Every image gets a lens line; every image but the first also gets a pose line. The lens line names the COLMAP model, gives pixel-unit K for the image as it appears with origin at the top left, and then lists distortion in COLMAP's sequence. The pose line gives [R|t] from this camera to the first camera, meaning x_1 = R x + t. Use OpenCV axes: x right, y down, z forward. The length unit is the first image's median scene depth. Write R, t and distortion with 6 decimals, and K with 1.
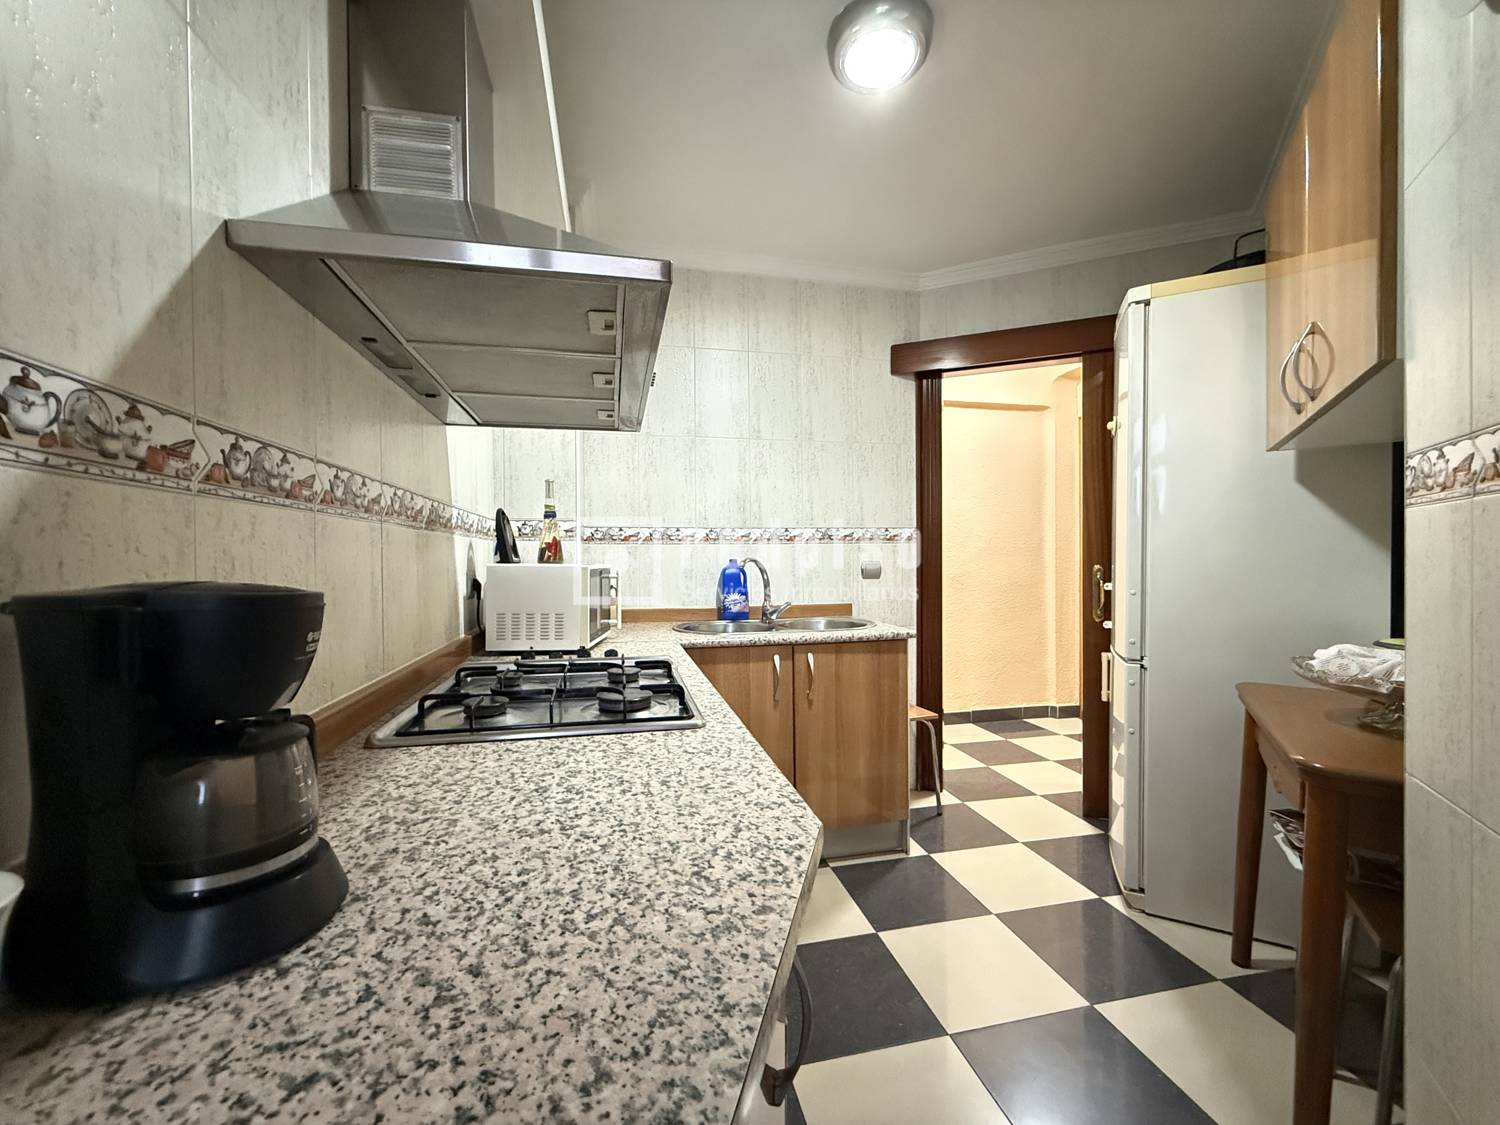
lens RADIAL K [[596.2, 0, 744.7], [0, 596.2, 562.0], [0, 0, 1]] dist [0.000568, -0.000047]
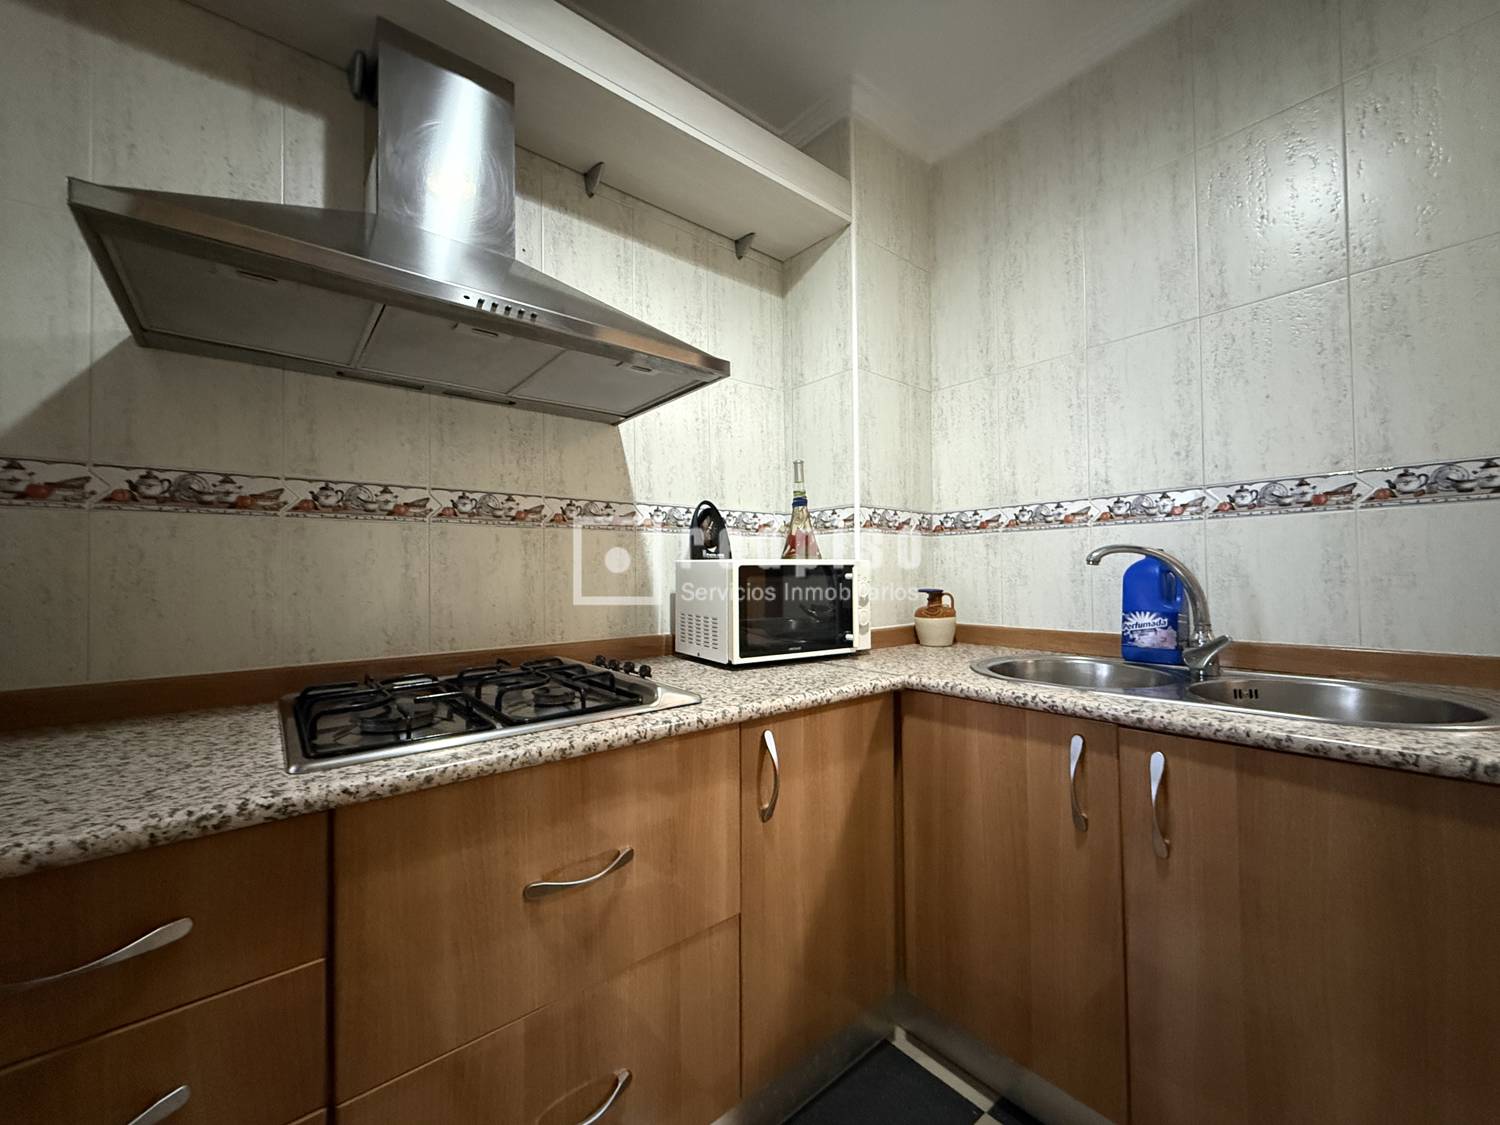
lens RADIAL K [[601.1, 0, 743.5], [0, 601.1, 559.8], [0, 0, 1]] dist [-0.002838, -0.000047]
pose [[0.448213, -0.021989, -0.893656, 0.380276], [0.005171, 0.999744, -0.022006, 0.019190], [0.893912, 0.005243, 0.448213, 0.534643]]
